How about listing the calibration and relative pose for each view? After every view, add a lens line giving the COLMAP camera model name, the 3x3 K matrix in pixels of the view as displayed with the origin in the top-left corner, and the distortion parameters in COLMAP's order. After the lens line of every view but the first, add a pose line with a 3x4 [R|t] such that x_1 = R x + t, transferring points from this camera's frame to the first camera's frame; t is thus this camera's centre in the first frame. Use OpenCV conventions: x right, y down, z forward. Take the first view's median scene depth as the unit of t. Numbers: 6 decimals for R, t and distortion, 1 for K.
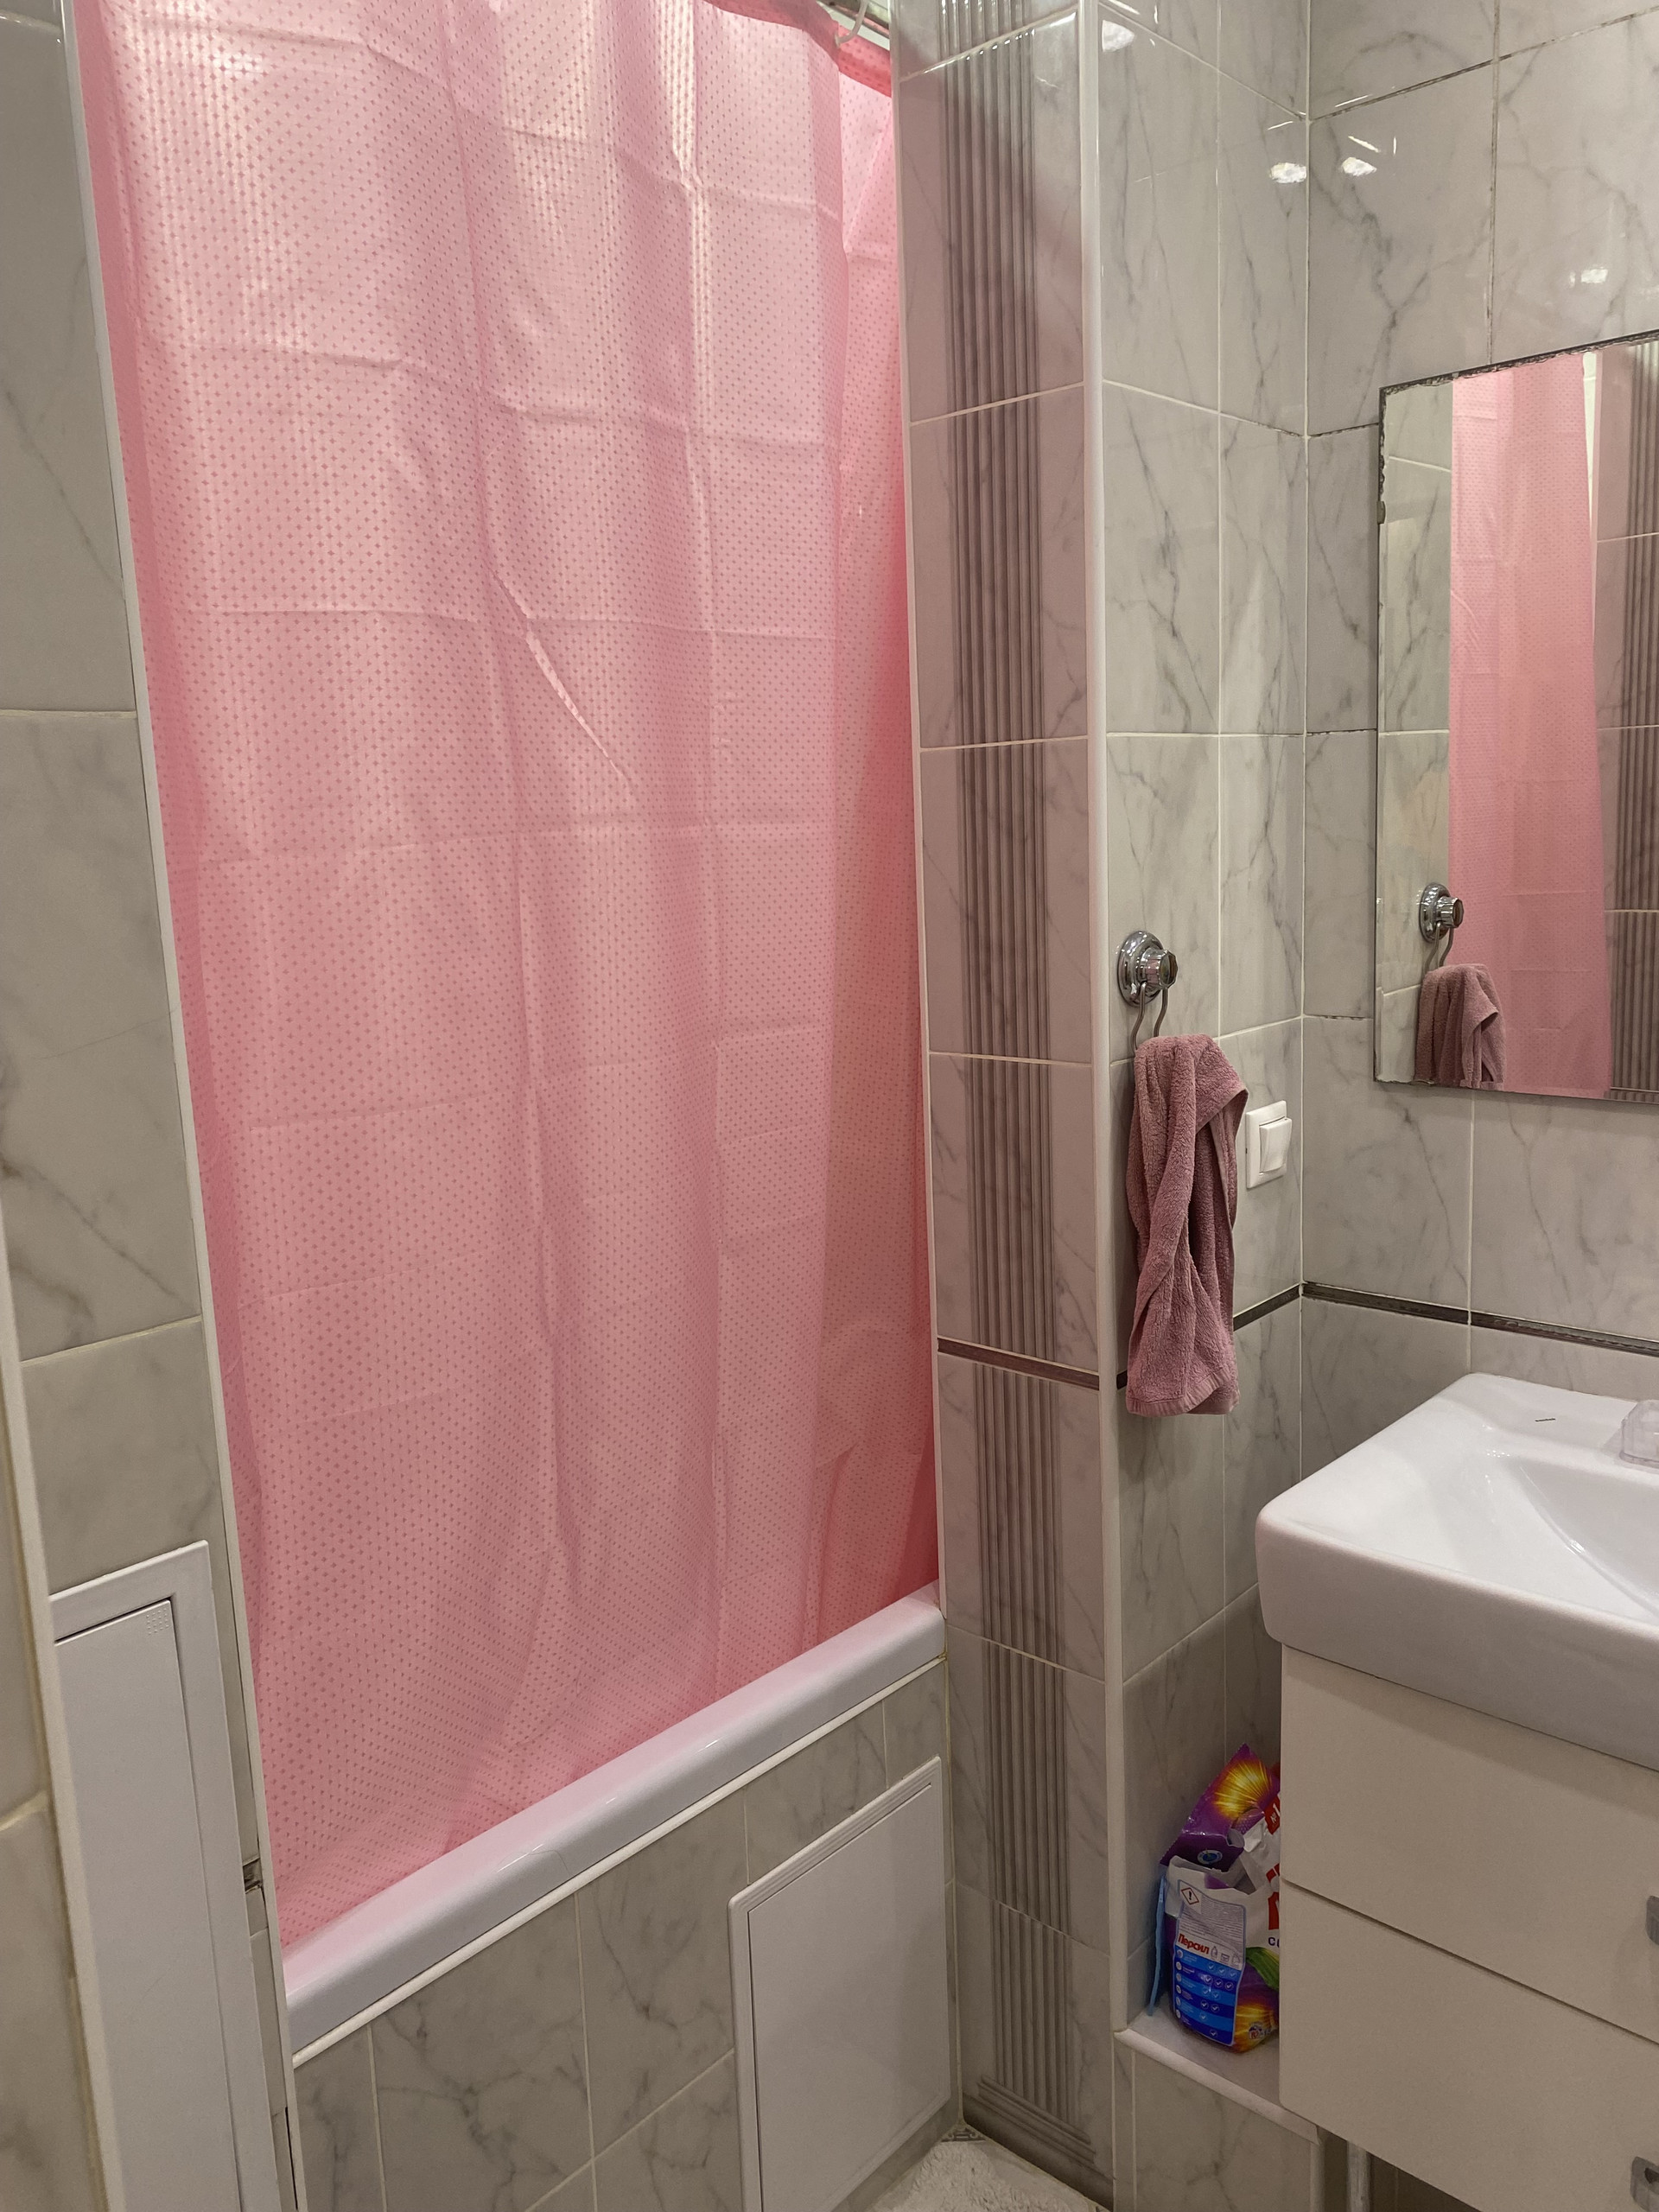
lens RADIAL K [[1694.9, 0, 830.4], [0, 1694.9, 1102.9], [0, 0, 1]] dist [0.082055, -0.007295]
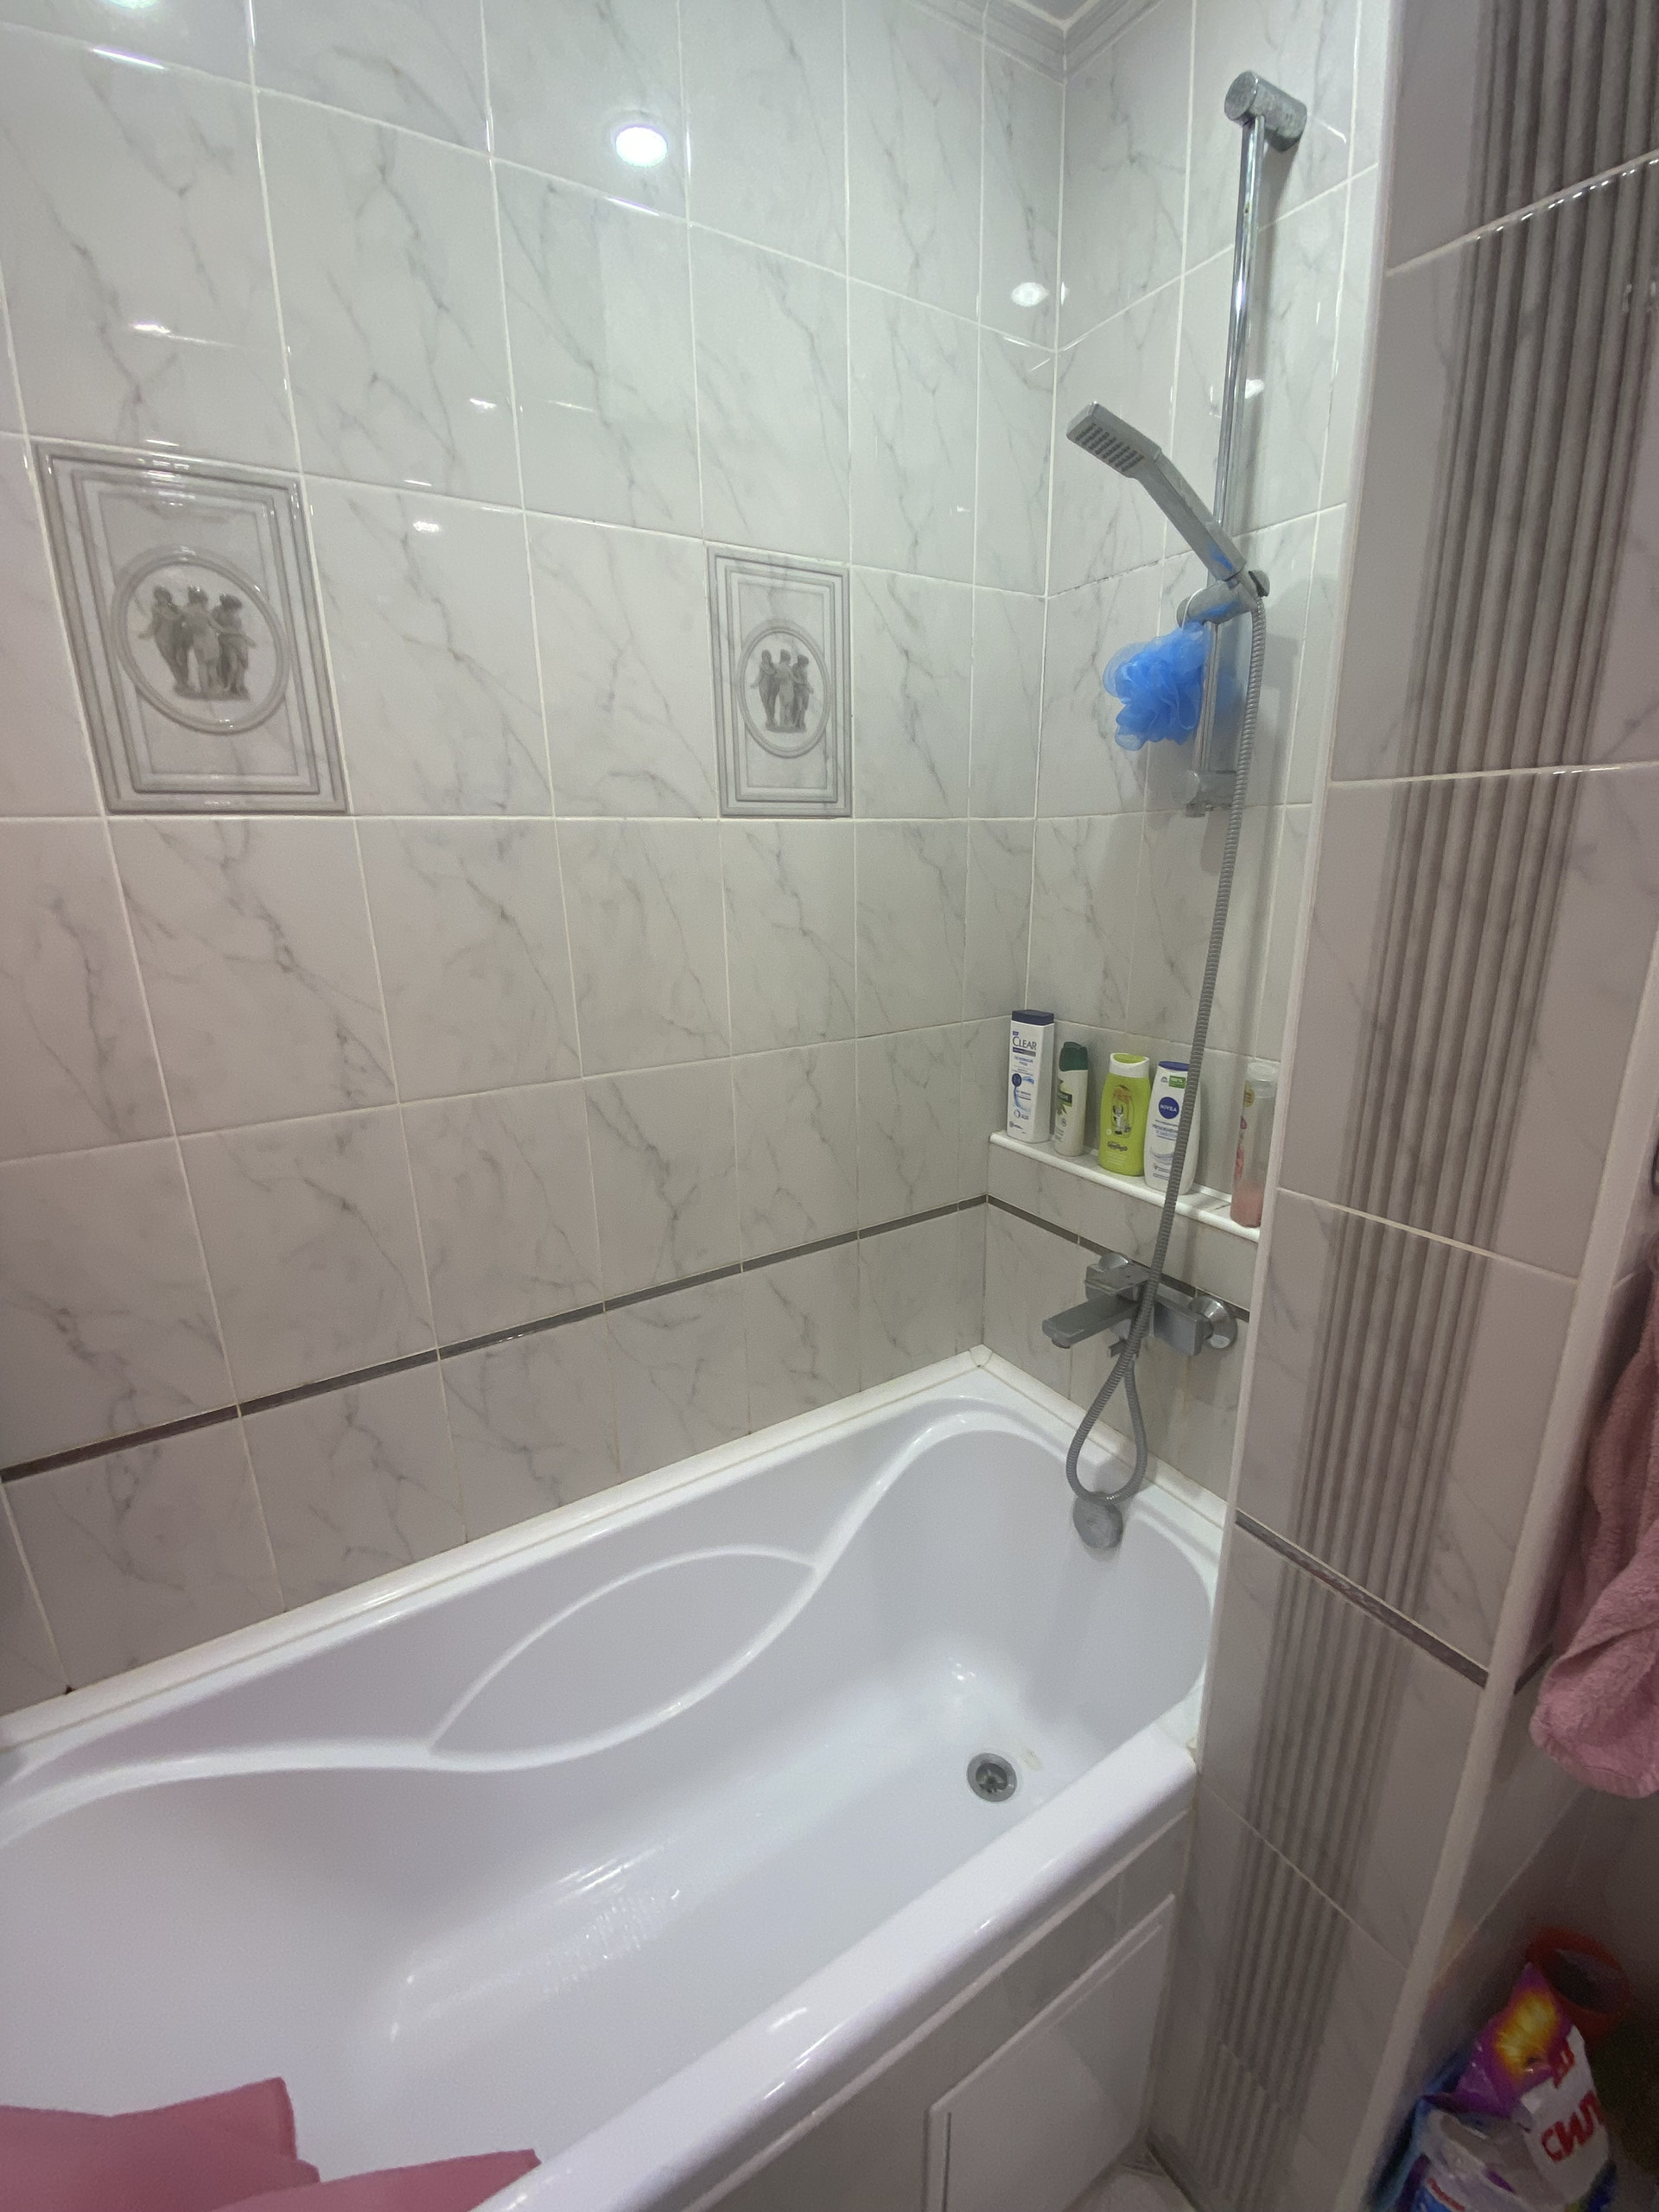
lens RADIAL K [[894.7, 0, 829.1], [0, 894.7, 1101.5], [0, 0, 1]] dist [-0.016829, -0.000571]
pose [[0.964696, 0.092937, -0.246424, -0.044952], [-0.065851, 0.991066, 0.115978, -0.106903], [0.255002, -0.095656, 0.962198, 0.585178]]
